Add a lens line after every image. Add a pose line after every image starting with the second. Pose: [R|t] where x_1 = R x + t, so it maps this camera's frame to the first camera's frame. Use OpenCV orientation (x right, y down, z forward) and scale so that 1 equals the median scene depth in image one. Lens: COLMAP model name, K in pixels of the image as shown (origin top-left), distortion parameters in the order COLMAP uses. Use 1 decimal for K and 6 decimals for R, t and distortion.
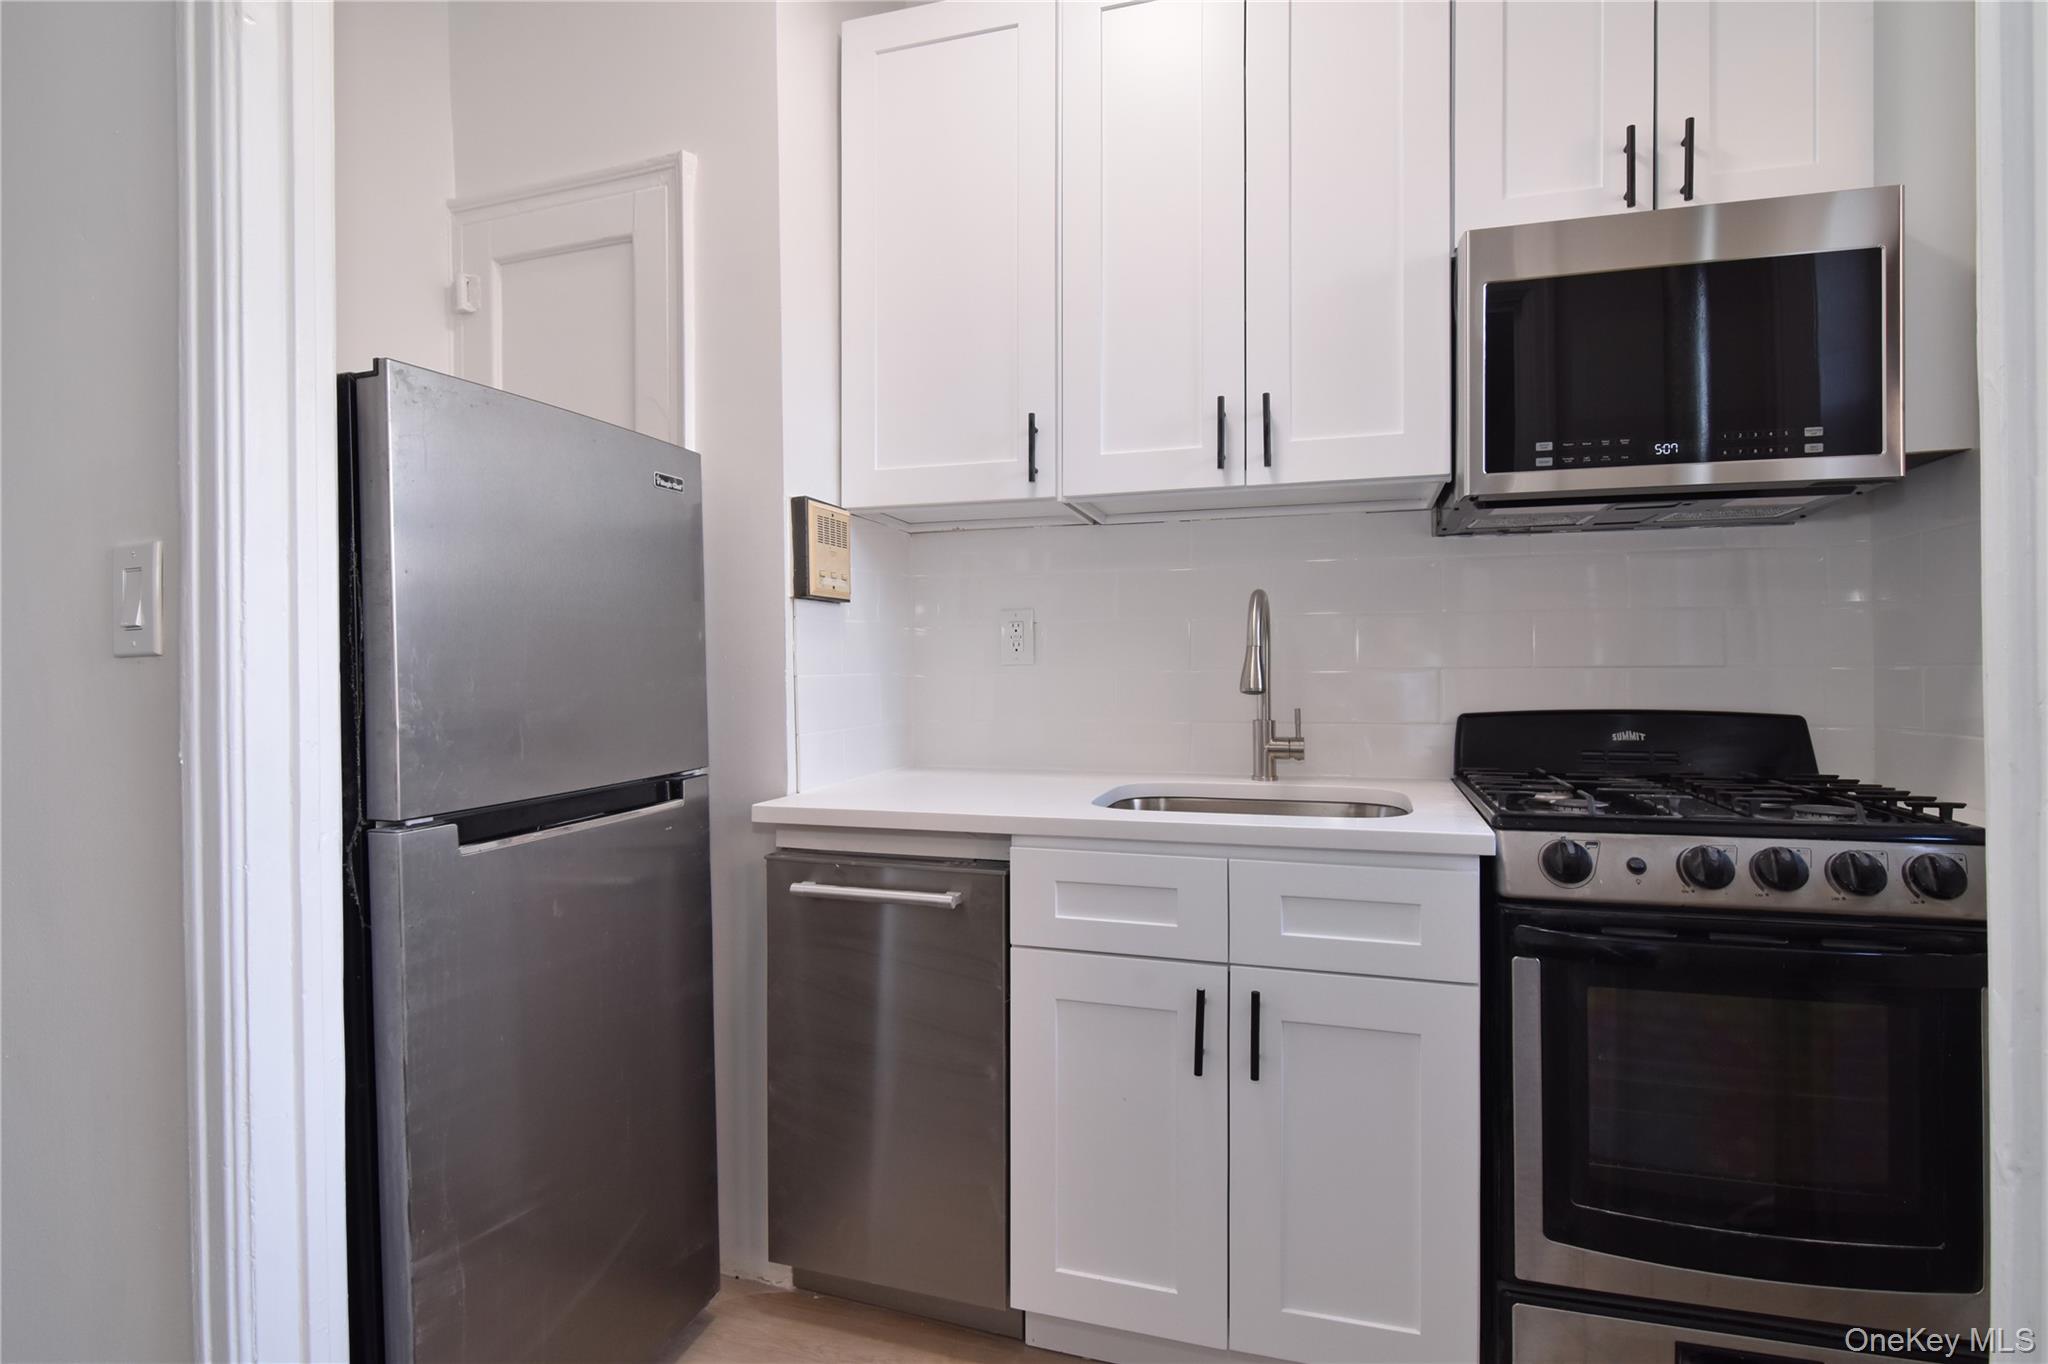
lens RADIAL K [[1011.3, 0, 1036.9], [0, 1011.3, 681.7], [0, 0, 1]] dist [0.036078, -0.043508]
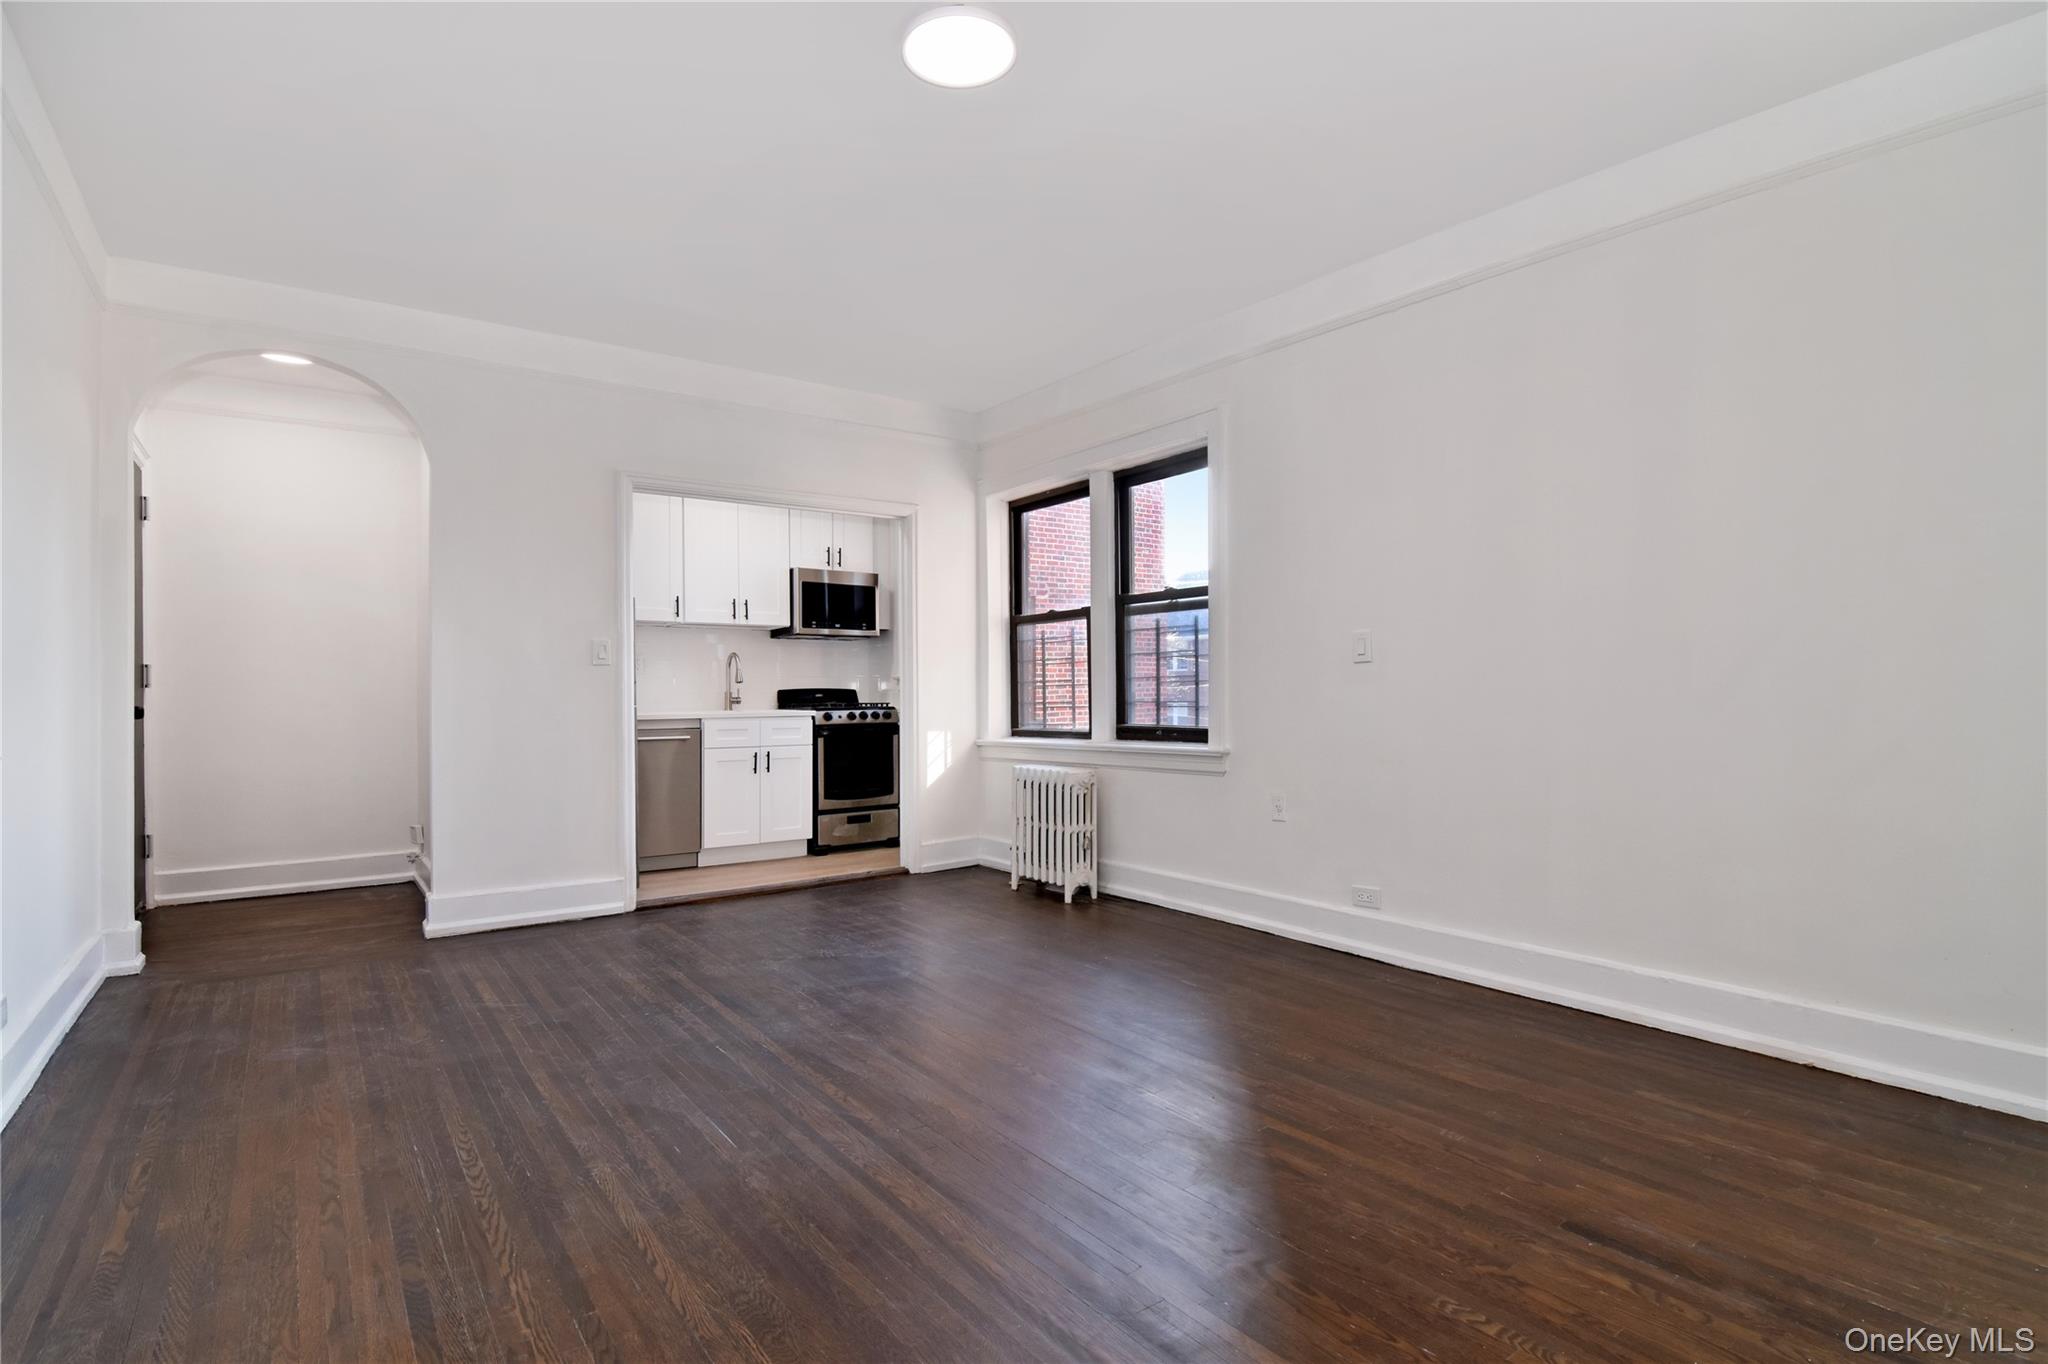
lens RADIAL K [[1011.3, 0, 1036.9], [0, 1011.3, 681.7], [0, 0, 1]] dist [0.036078, -0.043508]
pose [[0.586468, 0.010301, 0.809907, -2.276235], [0.015712, 0.999586, -0.024091, 0.123715], [-0.809820, 0.026854, 0.586063, -2.122935]]
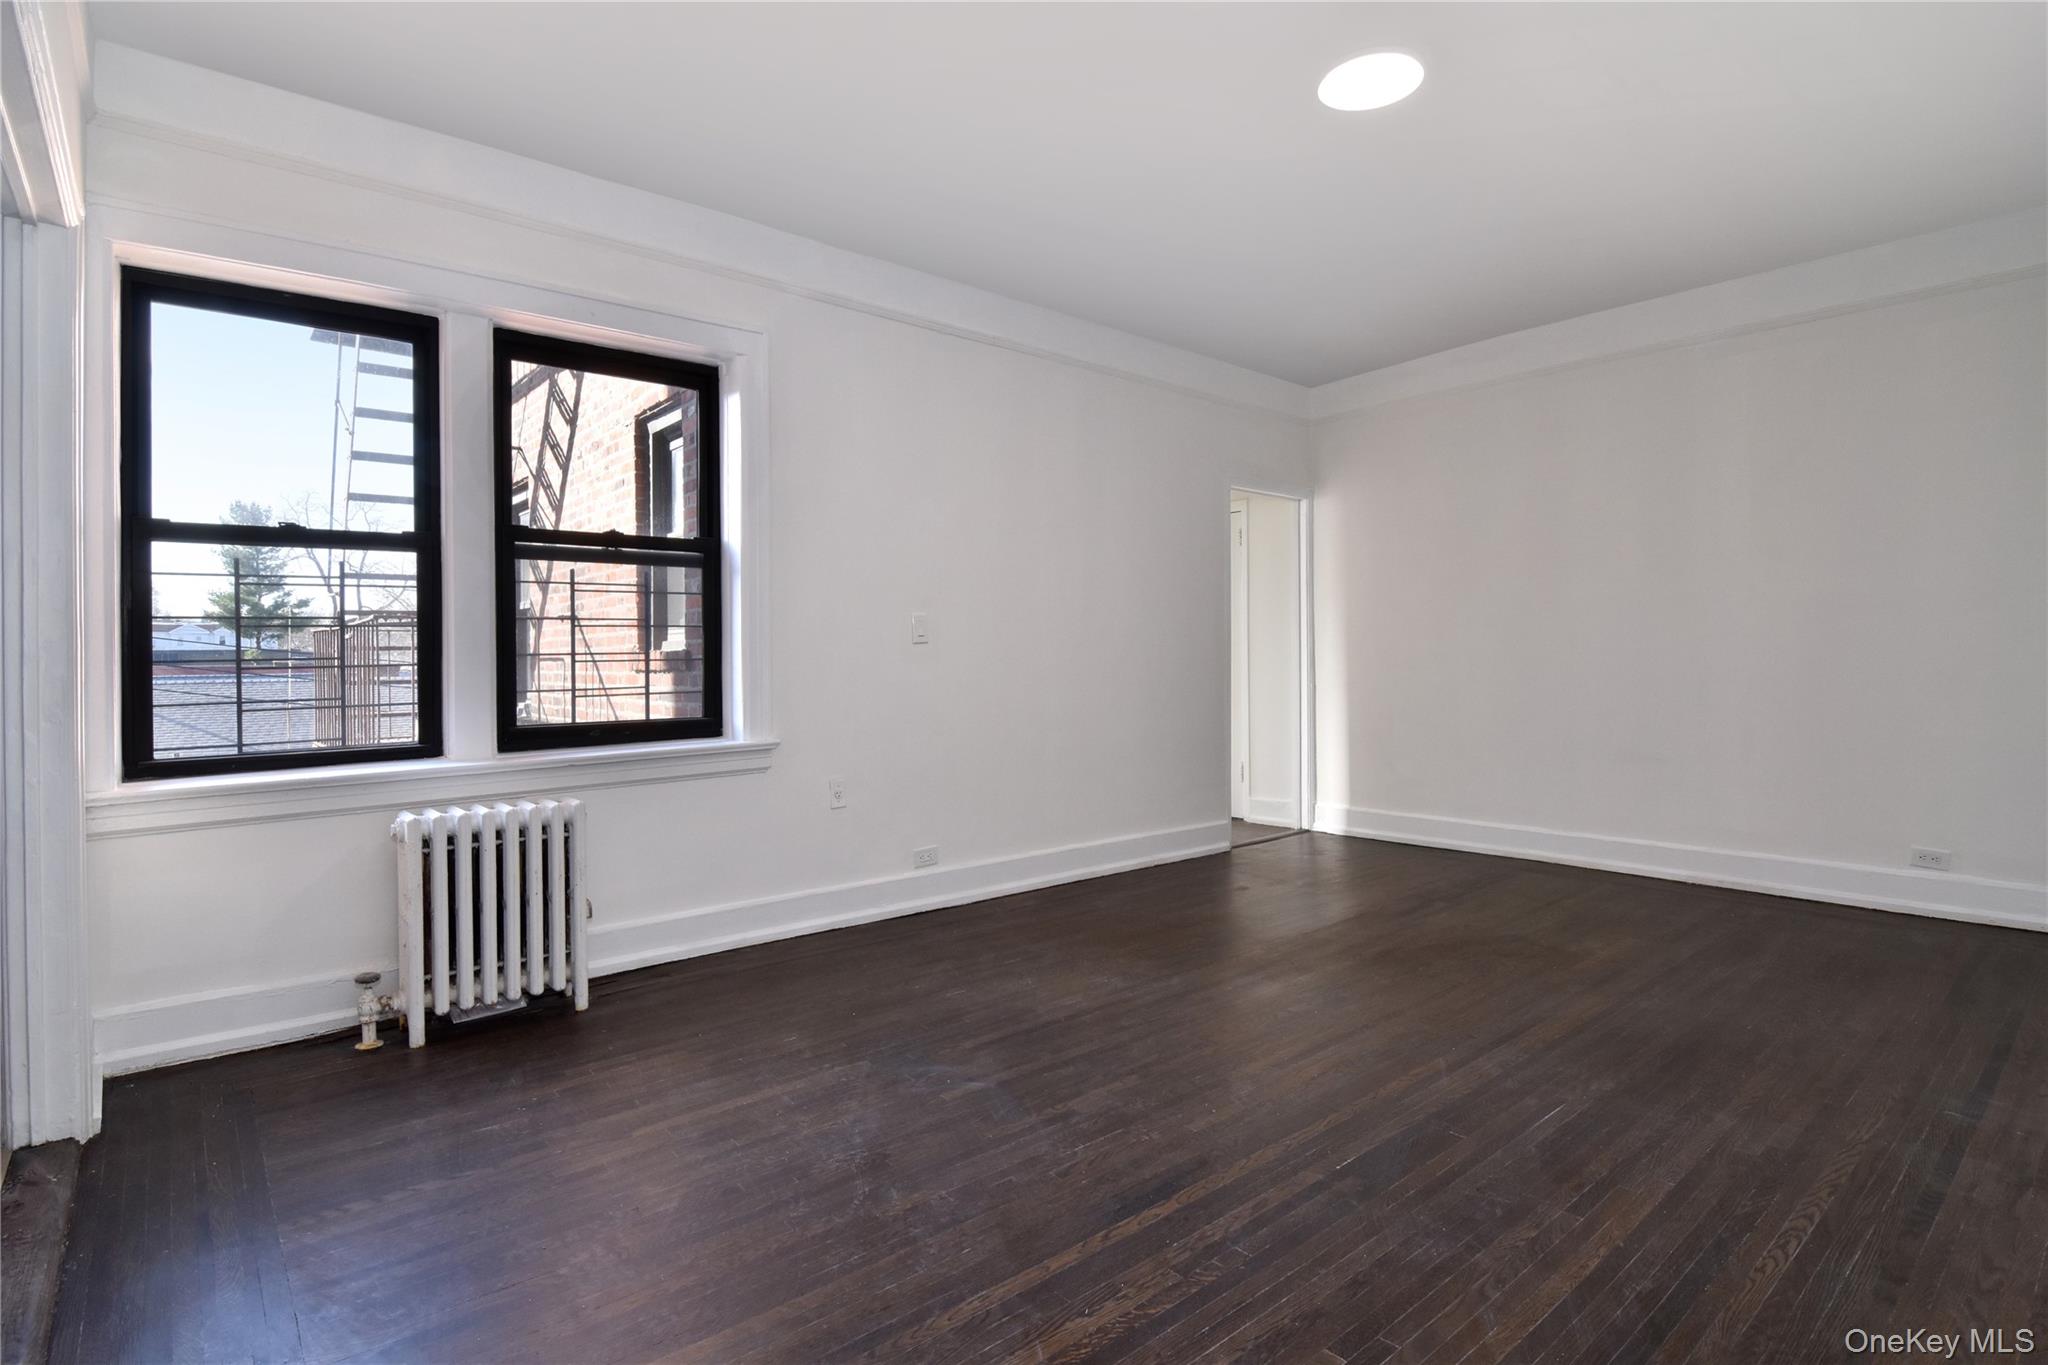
lens RADIAL K [[967.3, 0, 1024.0], [0, 967.3, 682.5], [0, 0, 1]] dist [0.000747, -0.011592]
pose [[-0.842892, 0.002225, 0.538078, -1.419784], [0.020091, 0.999424, 0.027339, 0.060909], [-0.537707, 0.033854, -0.842452, 0.786228]]
